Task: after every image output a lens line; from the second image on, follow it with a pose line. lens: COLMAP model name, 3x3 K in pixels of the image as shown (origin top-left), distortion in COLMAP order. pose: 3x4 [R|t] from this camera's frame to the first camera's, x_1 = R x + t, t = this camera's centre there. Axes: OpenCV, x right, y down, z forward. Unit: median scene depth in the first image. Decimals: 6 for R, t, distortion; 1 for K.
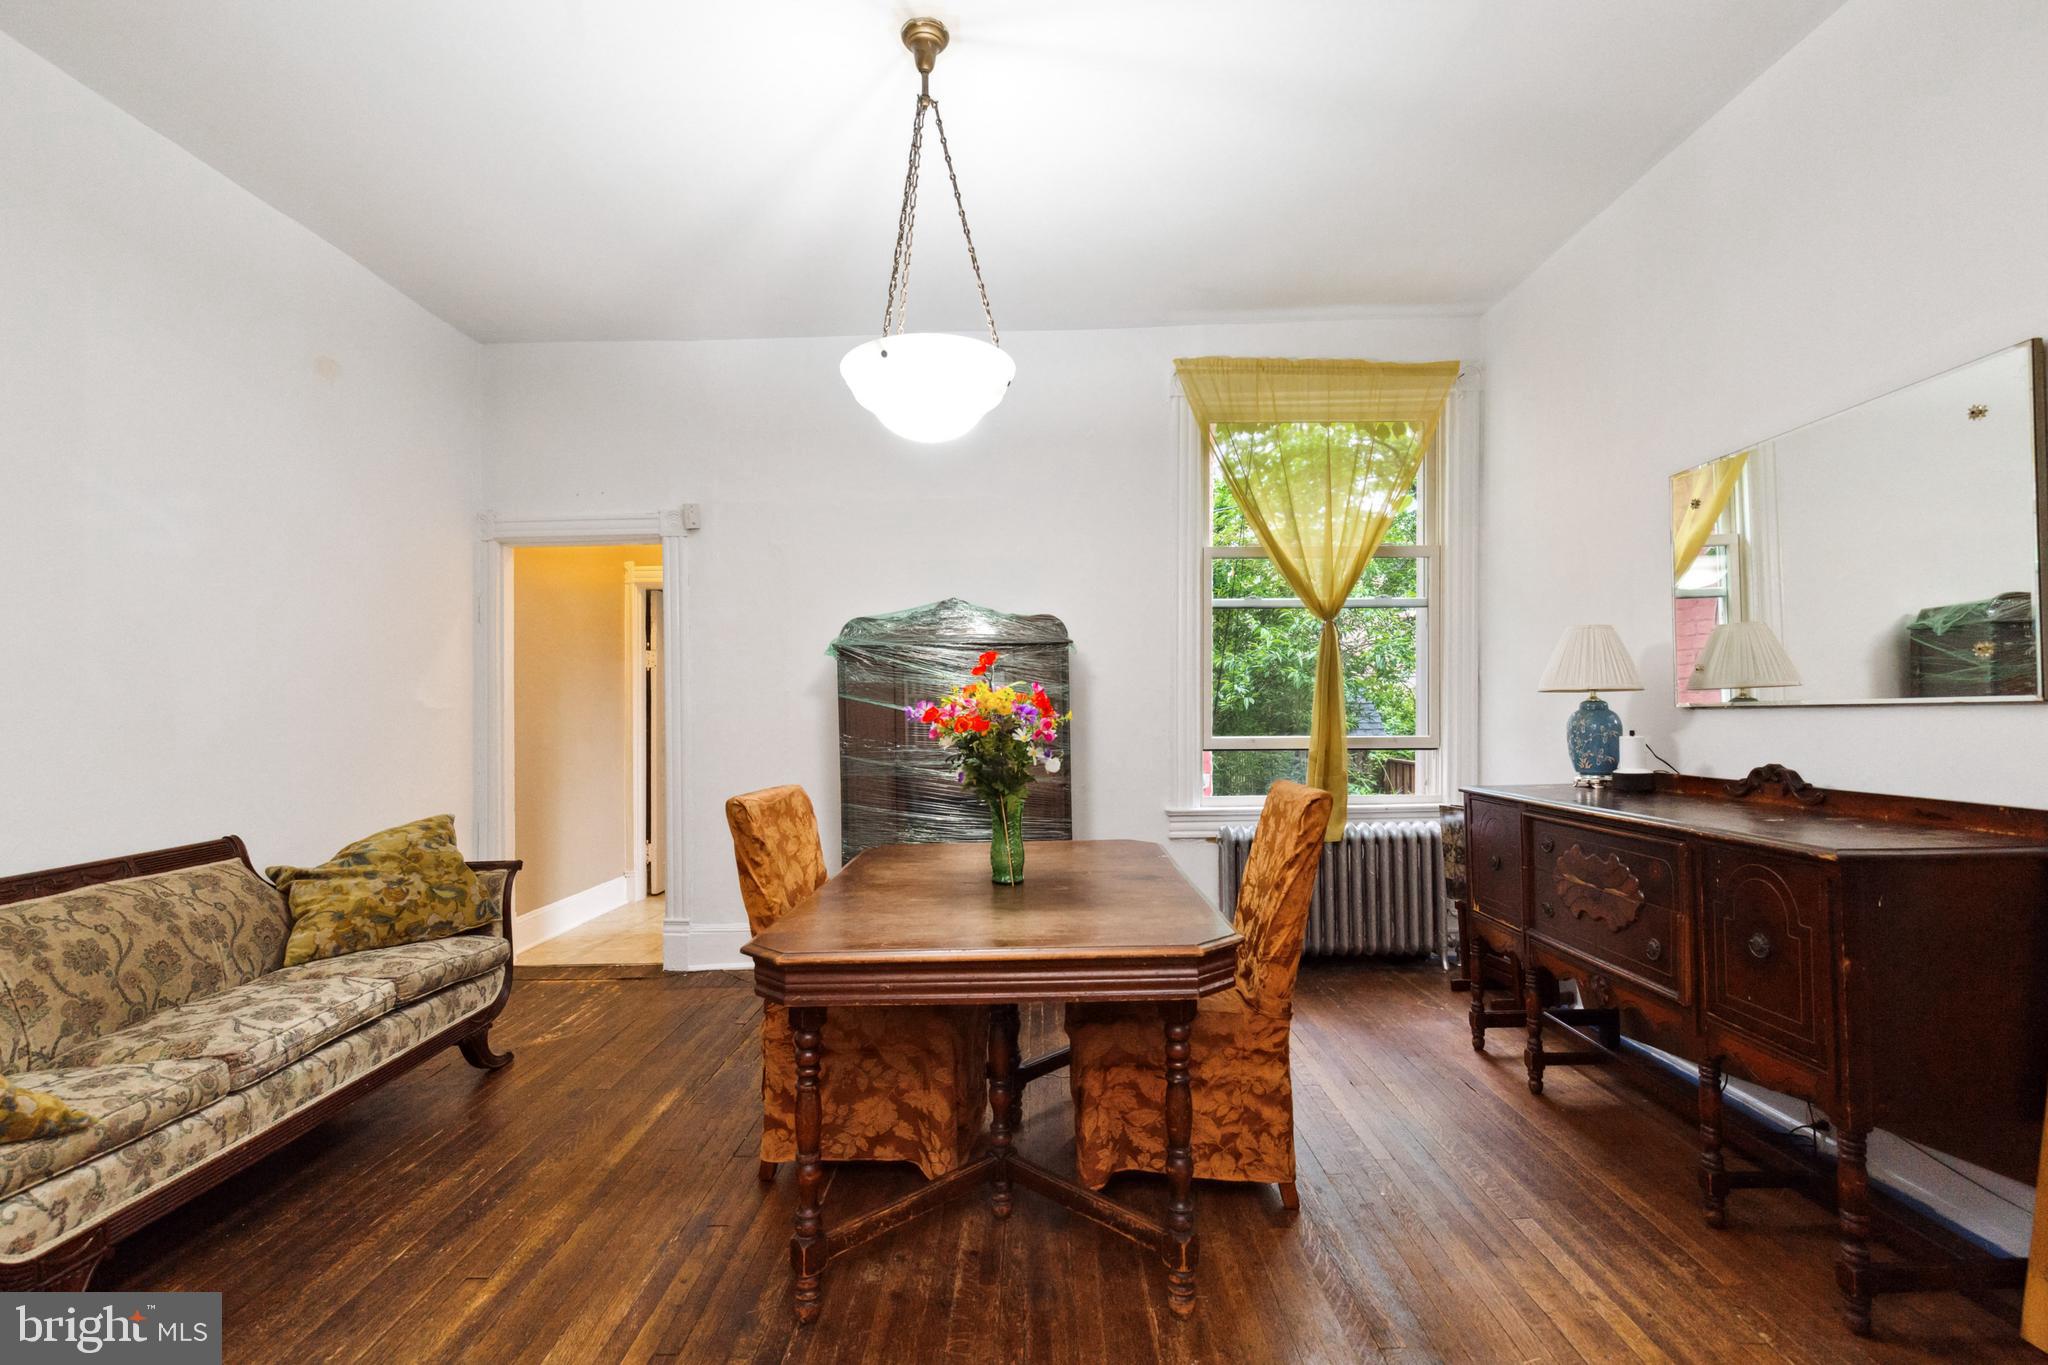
lens RADIAL K [[948.9, 0, 1024.0], [0, 948.9, 707.4], [0, 0, 1]] dist [0.008387, -0.000066]
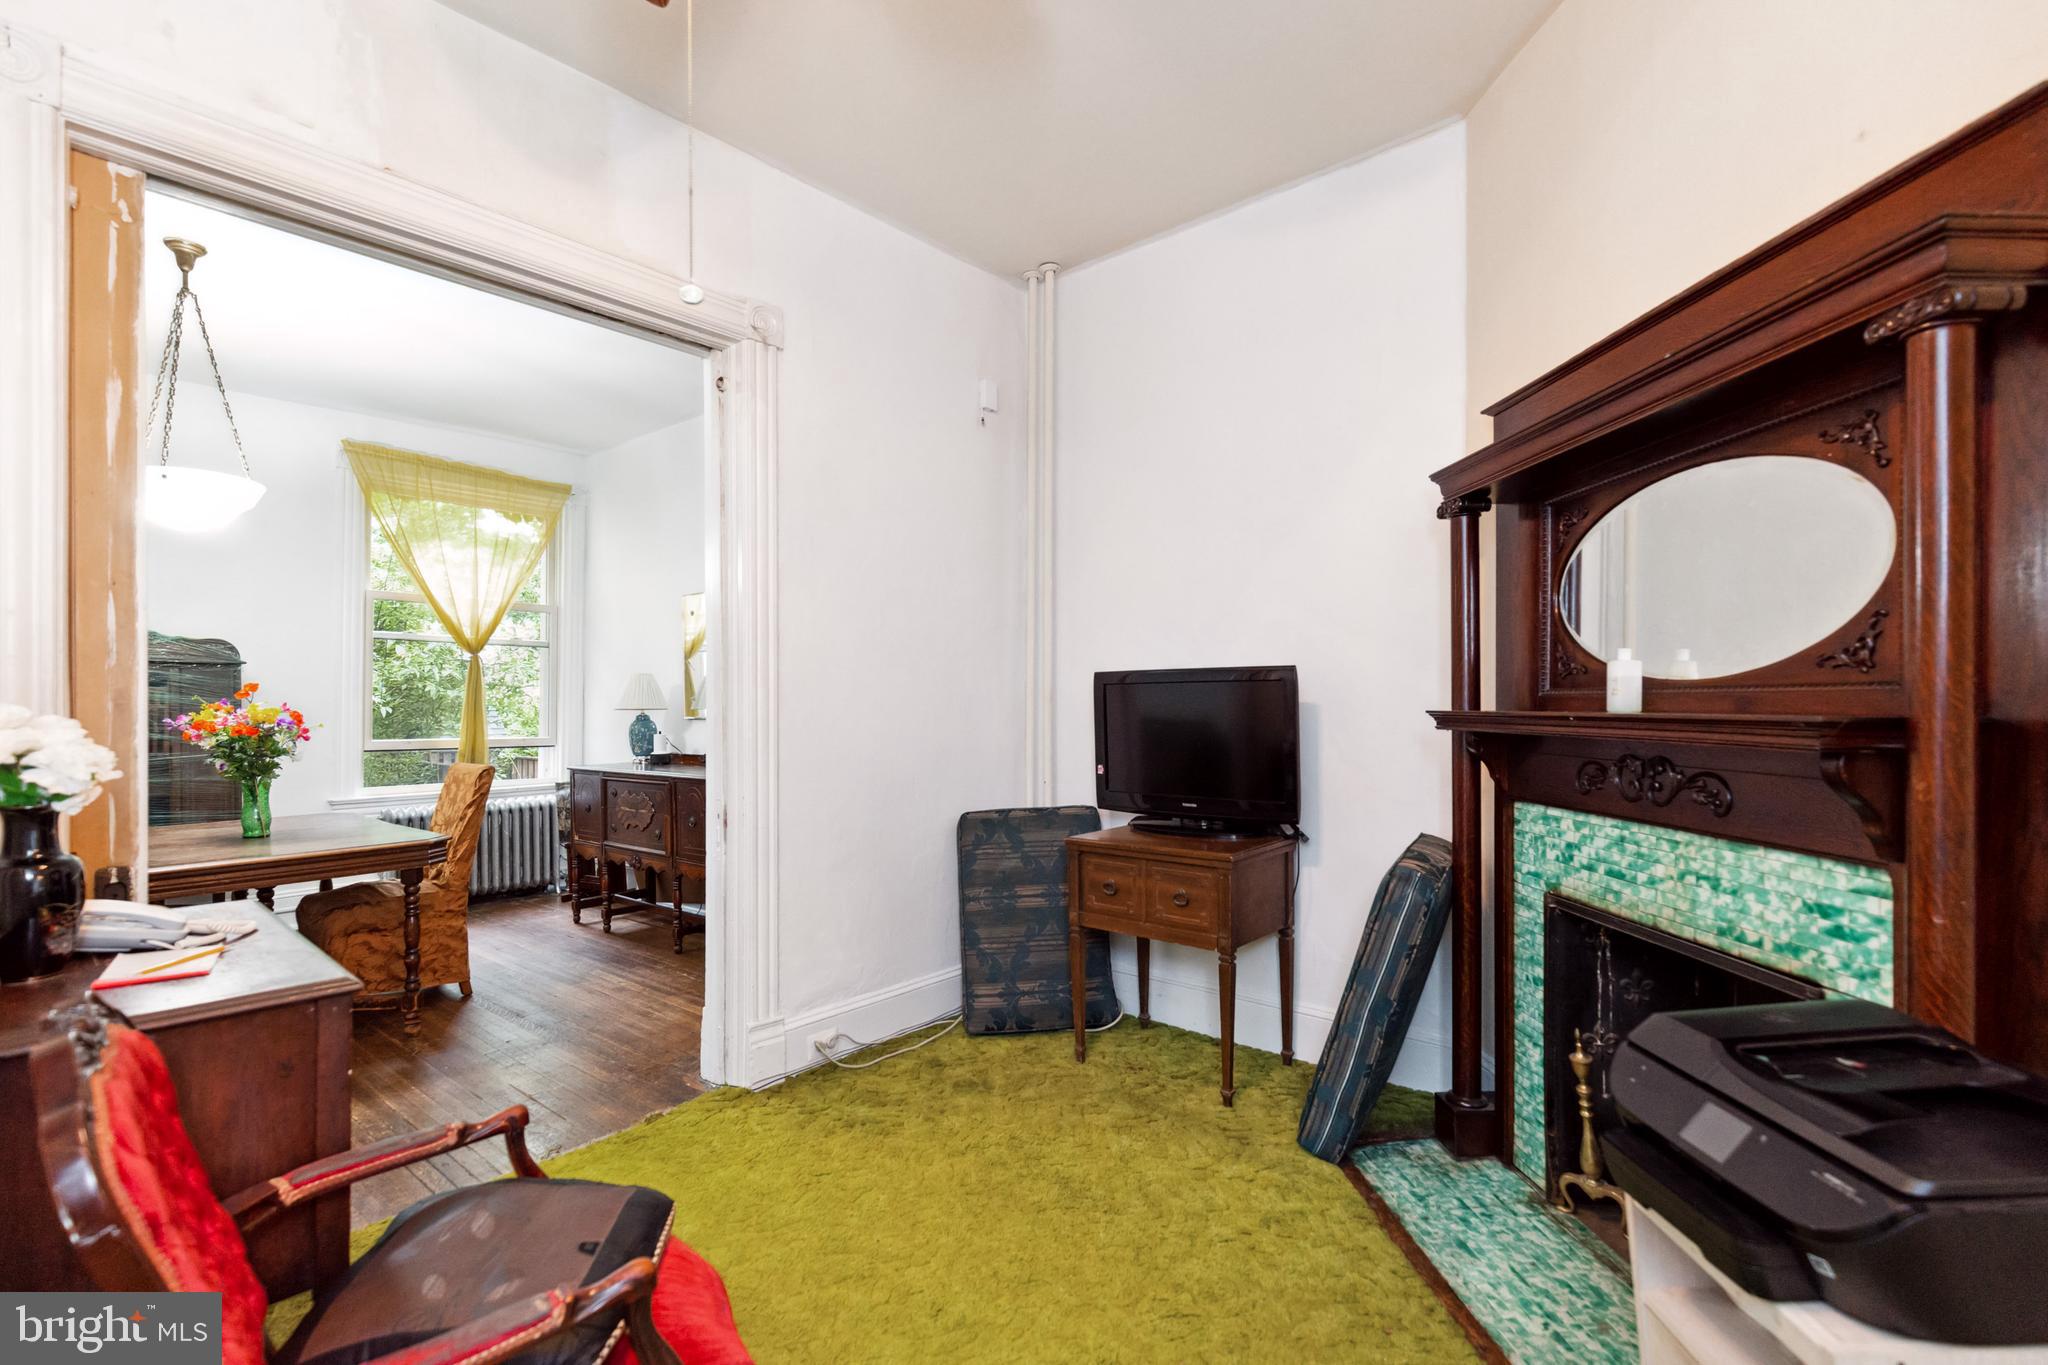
lens RADIAL K [[948.9, 0, 1024.0], [0, 948.9, 707.4], [0, 0, 1]] dist [0.008387, -0.000066]
pose [[0.647324, 0.011120, 0.762134, -0.342459], [-0.006603, 0.999938, -0.008981, -0.011420], [-0.762187, 0.000781, 0.647357, -0.800049]]
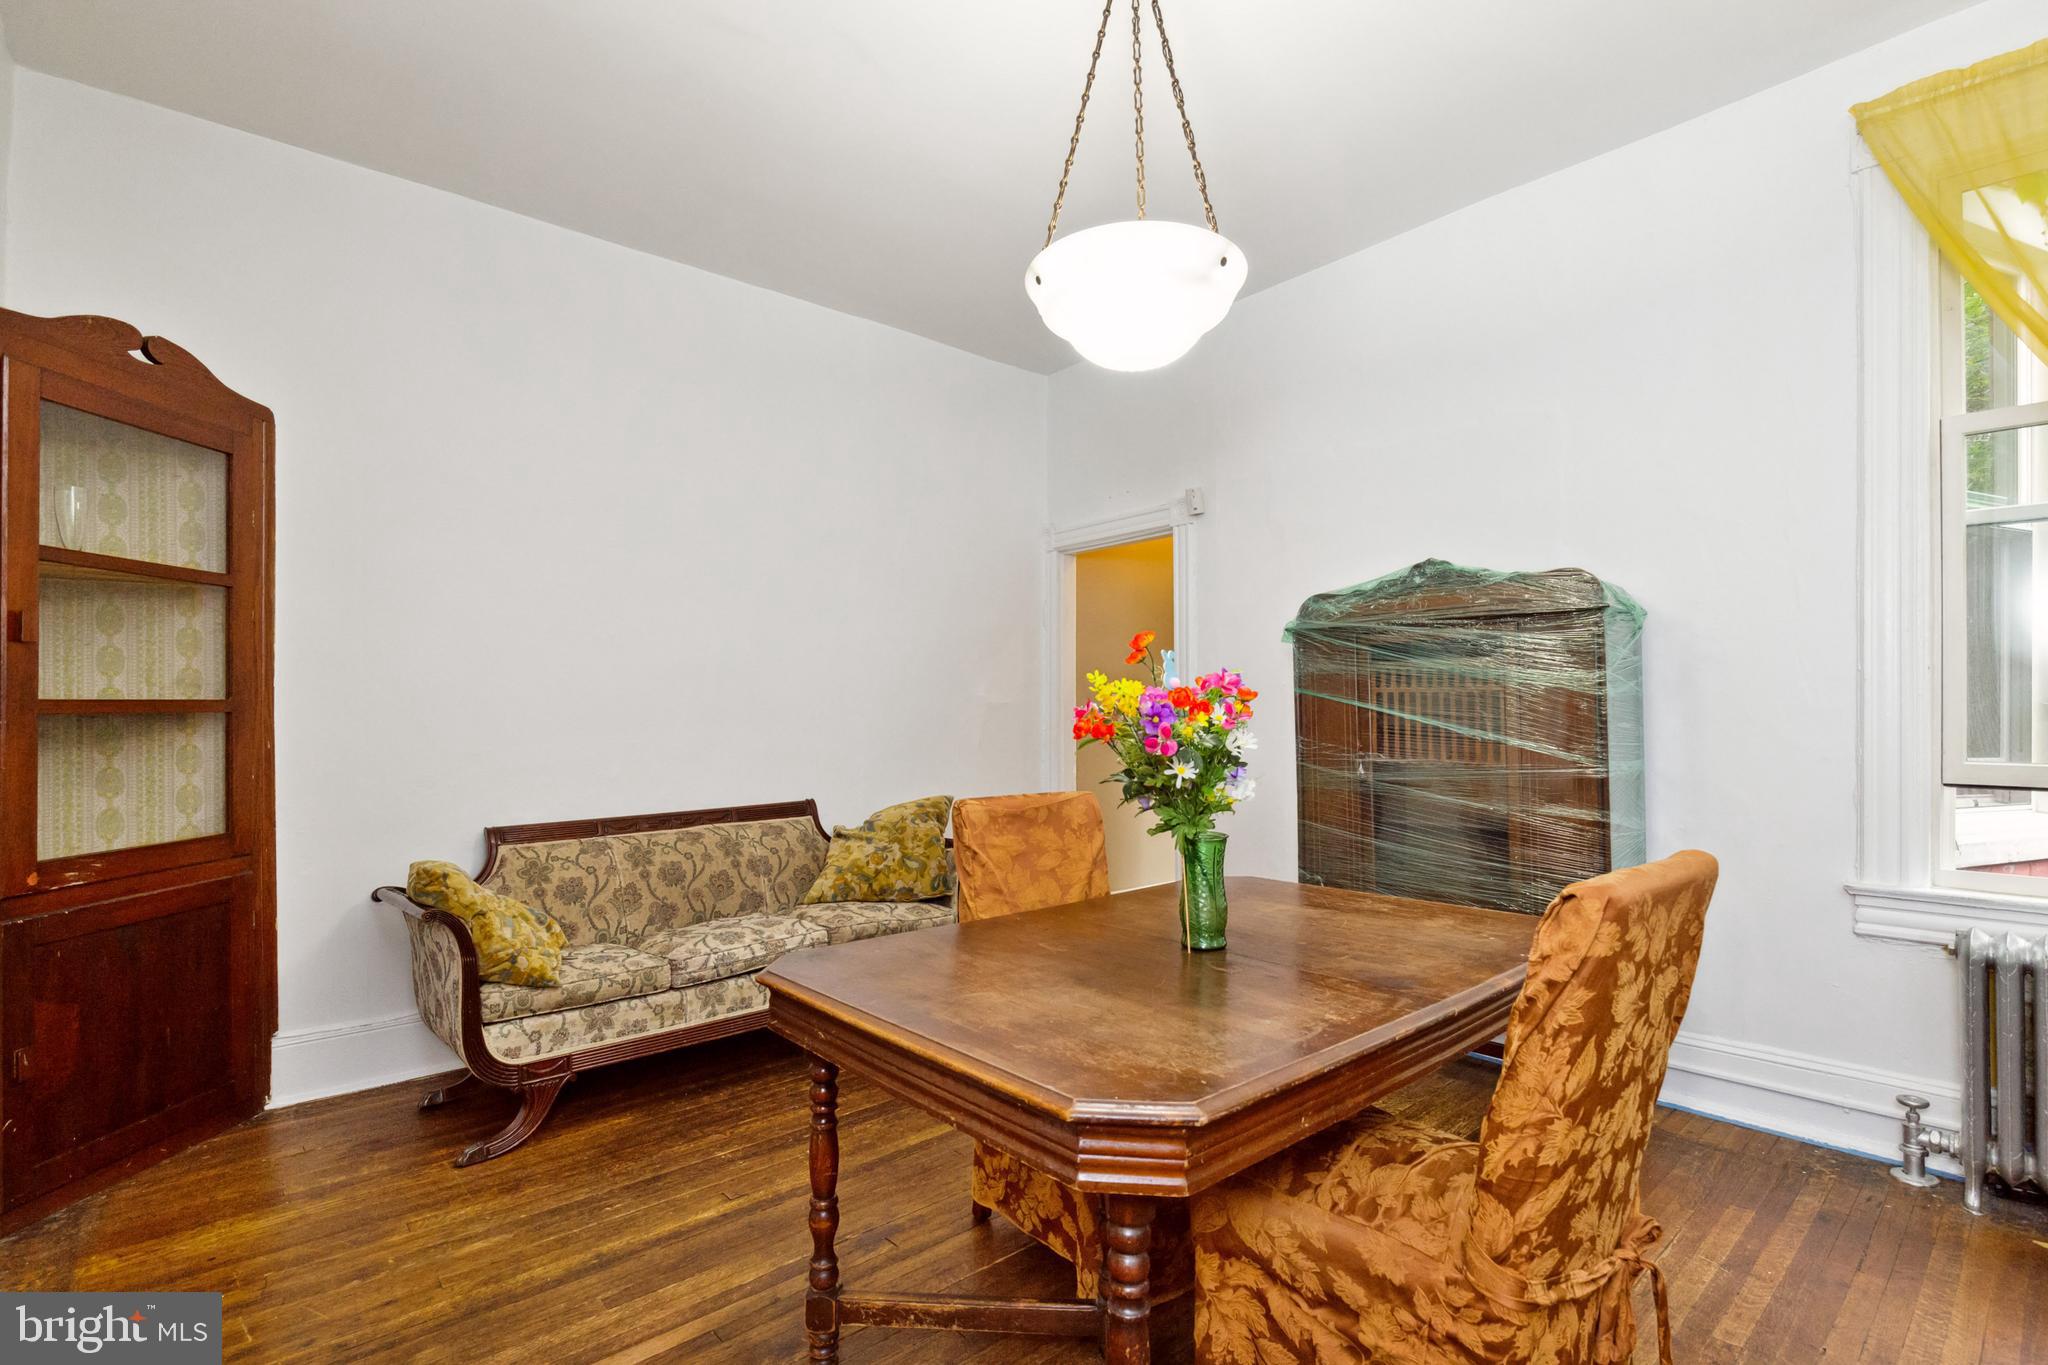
lens RADIAL K [[965.1, 0, 1023.2], [0, 965.1, 694.2], [0, 0, 1]] dist [-0.010856, -0.000432]
pose [[0.664434, -0.002163, -0.747344, 0.395153], [-0.002924, 0.999981, -0.005493, -0.004316], [0.747342, 0.005835, 0.664414, 0.359327]]
